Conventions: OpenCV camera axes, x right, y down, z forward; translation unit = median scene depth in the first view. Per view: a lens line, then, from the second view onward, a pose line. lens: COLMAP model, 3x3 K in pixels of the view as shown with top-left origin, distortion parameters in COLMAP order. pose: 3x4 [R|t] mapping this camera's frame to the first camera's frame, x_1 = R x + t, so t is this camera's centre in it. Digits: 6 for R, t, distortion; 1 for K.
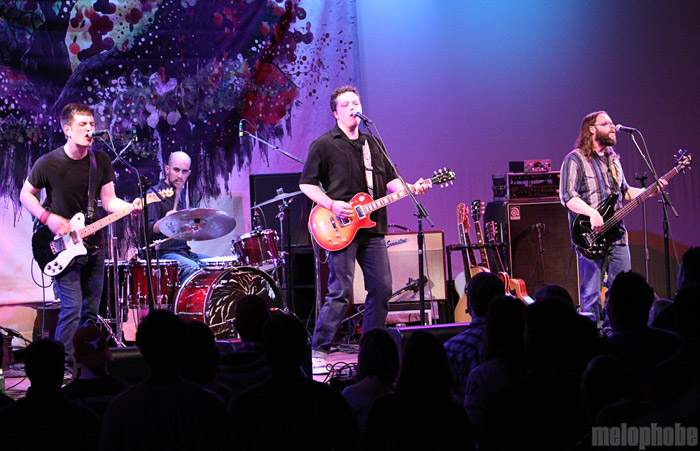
lens RADIAL K [[1924.9, 0, 347.9], [0, 1924.9, 231.1], [0, 0, 1]] dist [-0.142961, 0.000000]
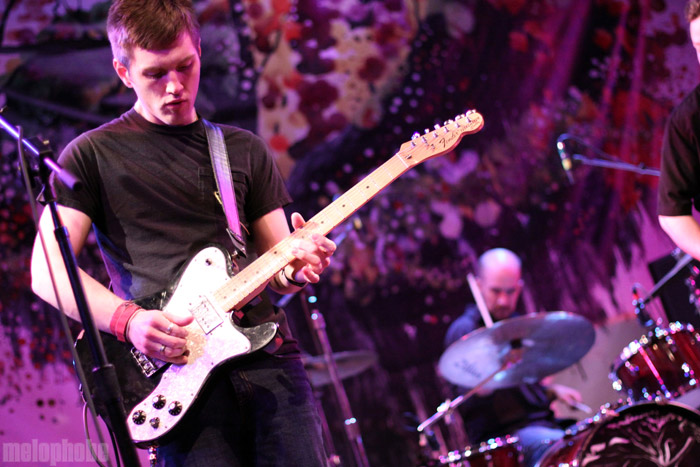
lens RADIAL K [[1688.6, 0, 353.8], [0, 1688.6, 229.7], [0, 0, 1]] dist [-0.095112, 0.000000]
pose [[0.916649, -0.308845, -0.253713, 0.000829], [0.266436, 0.945317, -0.188117, 0.031848], [0.297938, 0.104839, 0.948811, 0.505861]]
